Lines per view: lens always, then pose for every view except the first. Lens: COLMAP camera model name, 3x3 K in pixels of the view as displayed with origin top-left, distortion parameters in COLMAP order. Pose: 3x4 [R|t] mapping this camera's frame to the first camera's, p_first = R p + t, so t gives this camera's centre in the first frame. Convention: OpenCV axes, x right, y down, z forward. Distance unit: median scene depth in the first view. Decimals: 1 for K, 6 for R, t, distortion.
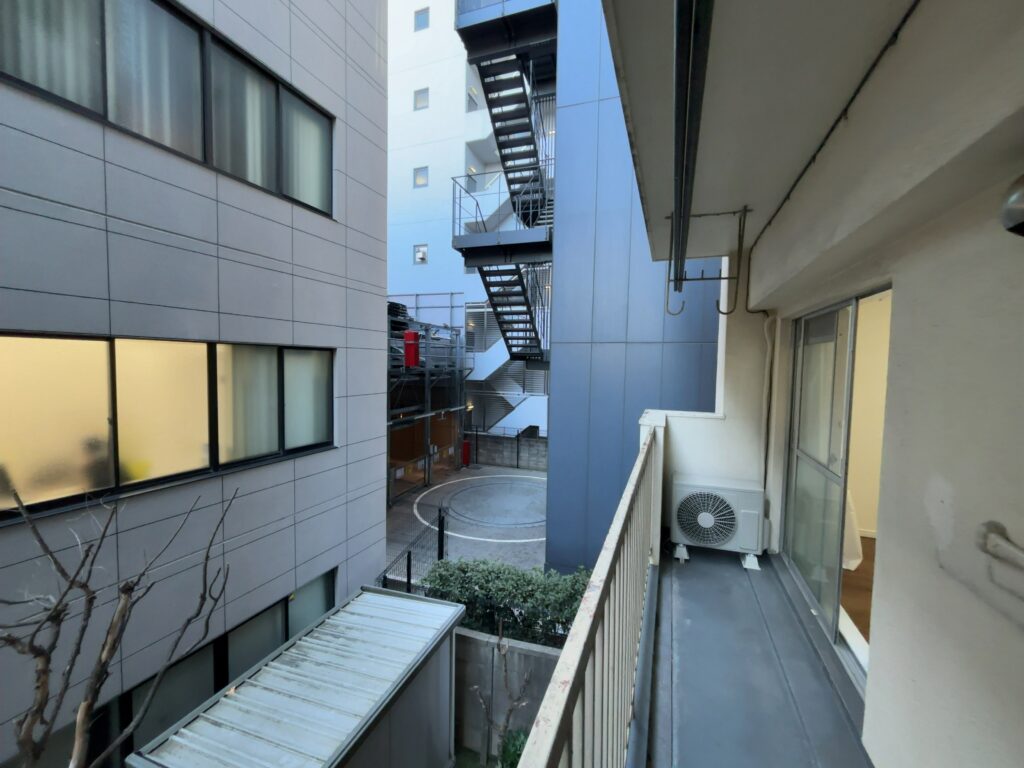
lens RADIAL K [[405.5, 0, 516.0], [0, 405.5, 386.5], [0, 0, 1]] dist [-0.001760, 0.000296]
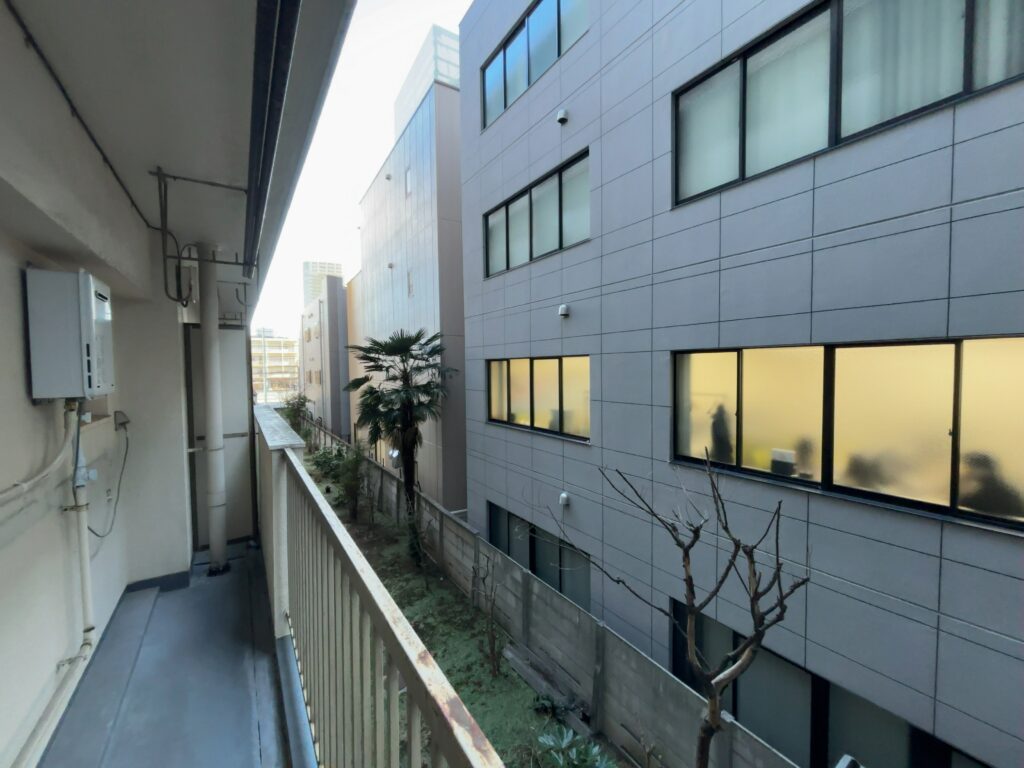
lens RADIAL K [[405.5, 0, 513.5], [0, 405.5, 383.1], [0, 0, 1]] dist [-0.001760, 0.000296]
pose [[-0.621330, 0.016561, -0.783374, 0.463528], [-0.040317, 0.997777, 0.053070, -0.052312], [0.782511, 0.064557, -0.619281, 1.245193]]
